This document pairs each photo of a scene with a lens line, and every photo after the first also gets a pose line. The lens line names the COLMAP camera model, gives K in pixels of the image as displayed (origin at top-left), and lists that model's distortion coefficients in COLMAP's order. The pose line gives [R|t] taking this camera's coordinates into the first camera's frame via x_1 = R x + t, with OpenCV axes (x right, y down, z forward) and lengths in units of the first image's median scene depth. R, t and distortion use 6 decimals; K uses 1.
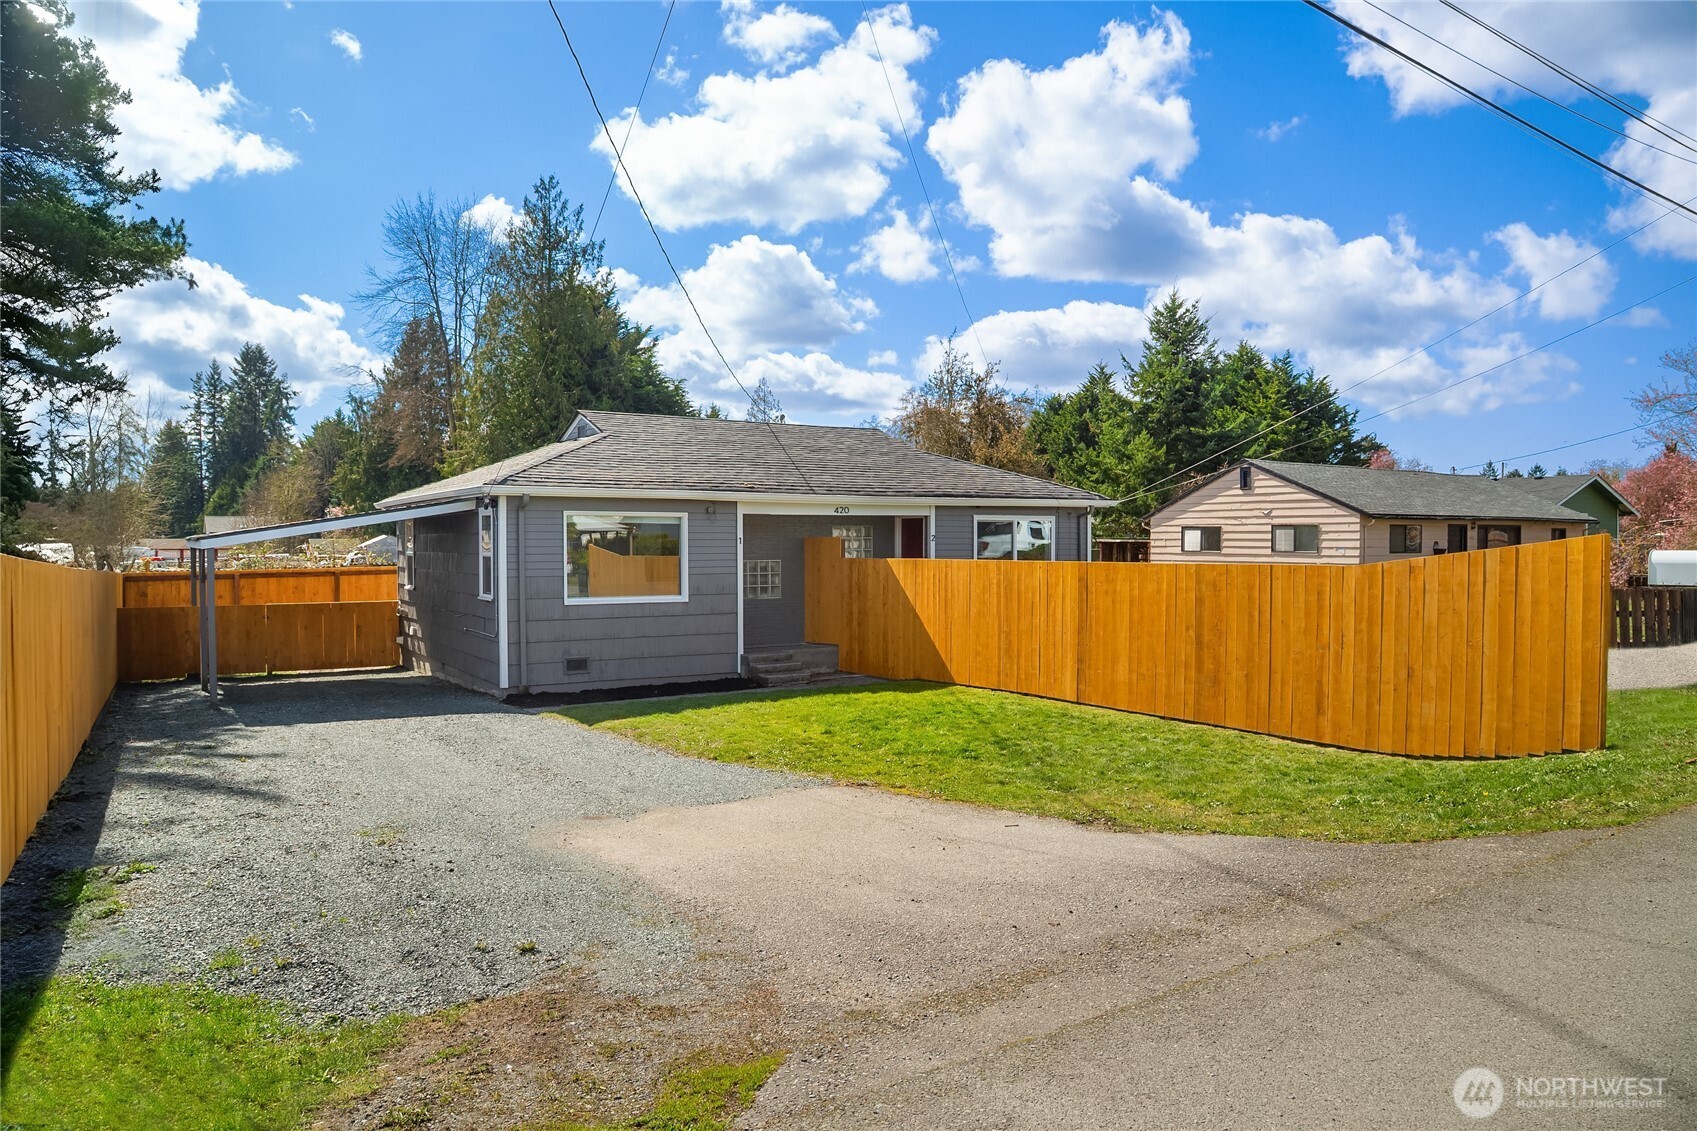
lens RADIAL K [[1102.2, 0, 848.5], [0, 1102.2, 565.5], [0, 0, 1]] dist [-0.149189, 0.104132]
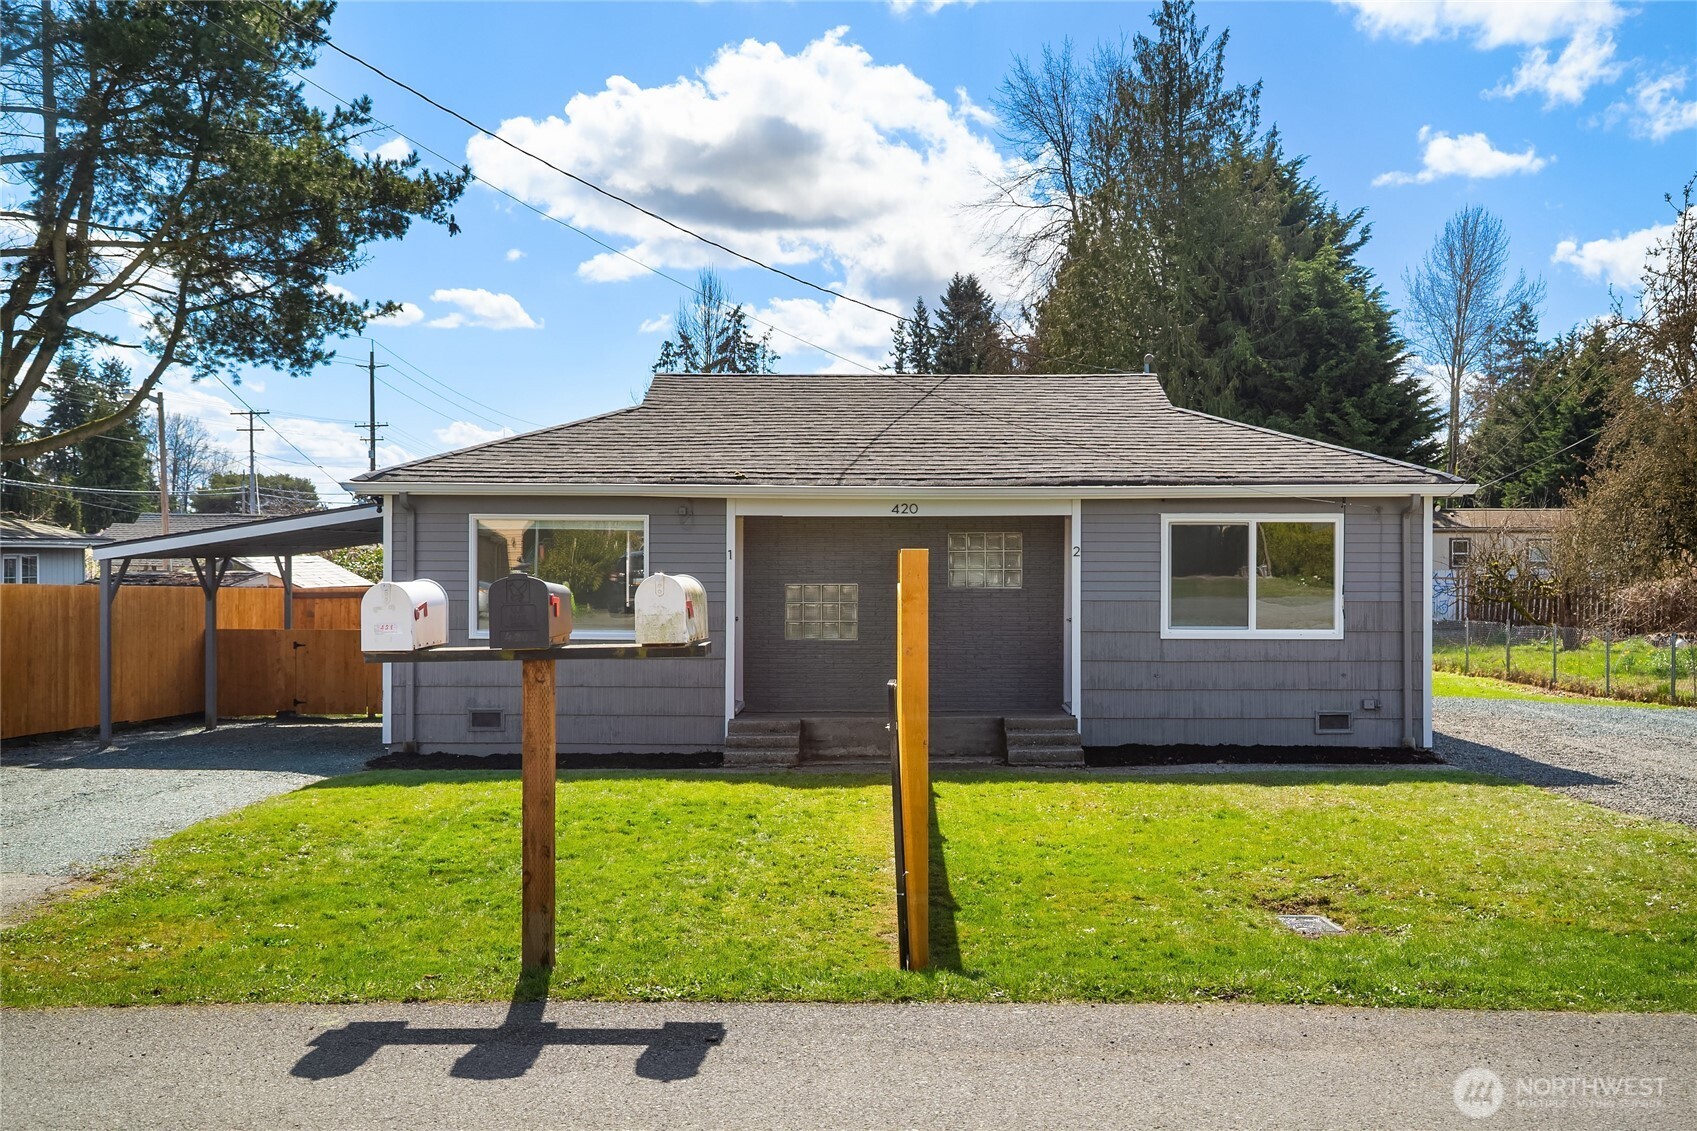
lens RADIAL K [[1677.8, 0, 848.5], [0, 1677.8, 565.5], [0, 0, 1]] dist [0.041742, 0.002704]
pose [[0.839159, 0.008264, -0.543823, 0.452818], [-0.015624, 0.999838, -0.008916, -0.006254], [0.543661, 0.015979, 0.839152, 0.127134]]
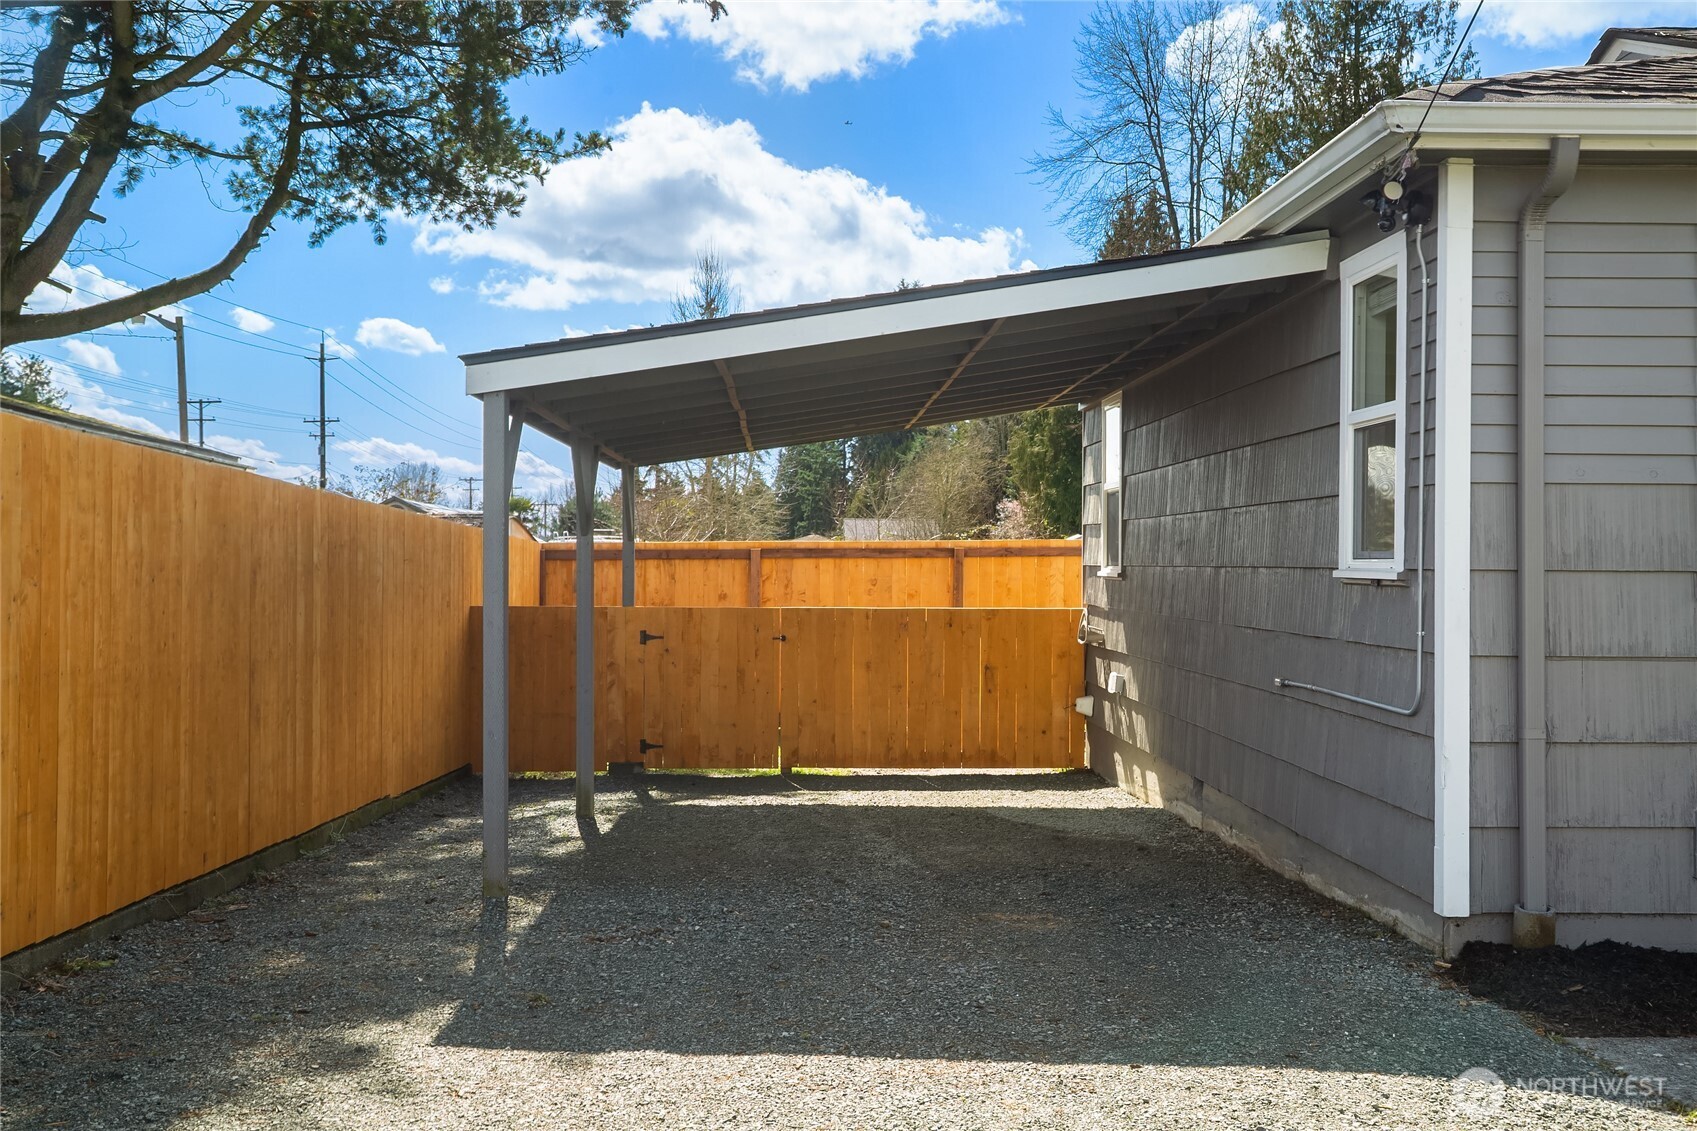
lens RADIAL K [[1692.5, 0, 896.3], [0, 1692.5, 559.3], [0, 0, 1]] dist [0.018670, 0.043273]
pose [[0.869409, 0.006353, -0.494053, -0.174116], [-0.017018, 0.999709, -0.017092, 0.028085], [0.493801, 0.023268, 0.869264, 0.435092]]
